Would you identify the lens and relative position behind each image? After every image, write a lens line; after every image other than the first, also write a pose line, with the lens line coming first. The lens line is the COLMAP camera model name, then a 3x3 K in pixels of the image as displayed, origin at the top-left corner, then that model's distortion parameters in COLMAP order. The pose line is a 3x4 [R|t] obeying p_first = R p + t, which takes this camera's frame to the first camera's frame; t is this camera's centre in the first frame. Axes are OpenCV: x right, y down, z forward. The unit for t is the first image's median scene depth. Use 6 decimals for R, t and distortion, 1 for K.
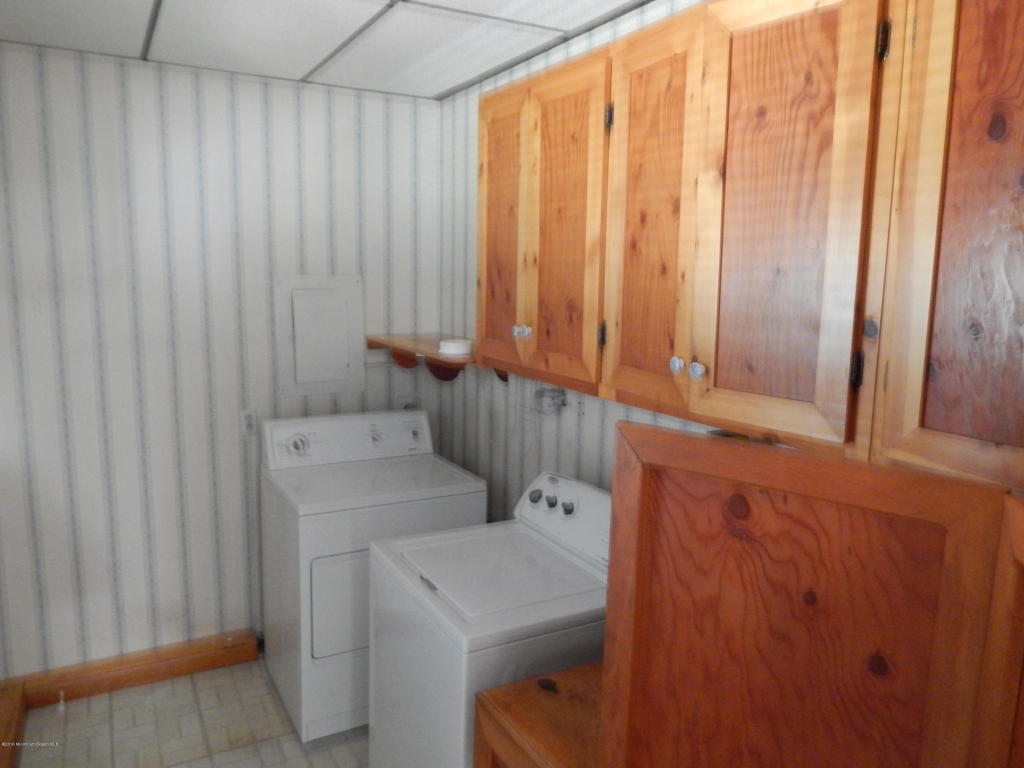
lens RADIAL K [[747.1, 0, 512.0], [0, 747.1, 384.0], [0, 0, 1]] dist [-0.010085, -0.001755]
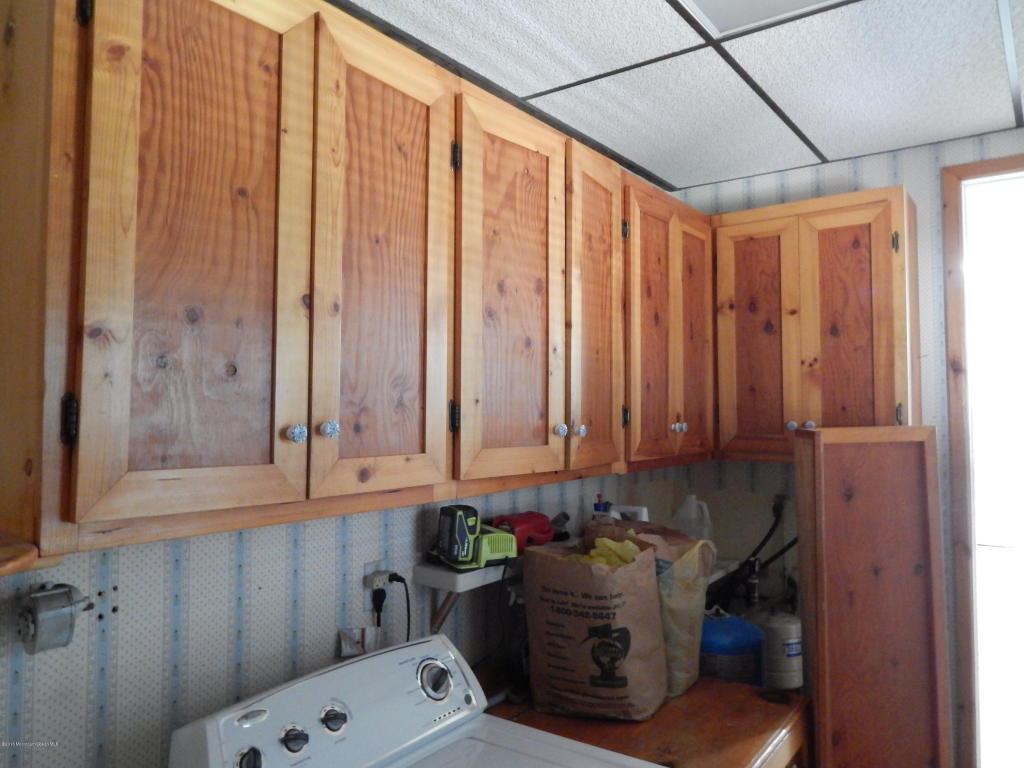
lens RADIAL K [[747.1, 0, 512.0], [0, 747.1, 384.0], [0, 0, 1]] dist [-0.010085, -0.001755]
pose [[-0.423790, 0.008332, 0.905722, -0.690416], [0.136778, 0.989079, 0.054900, -0.147767], [-0.895374, 0.147149, -0.420301, 1.390687]]
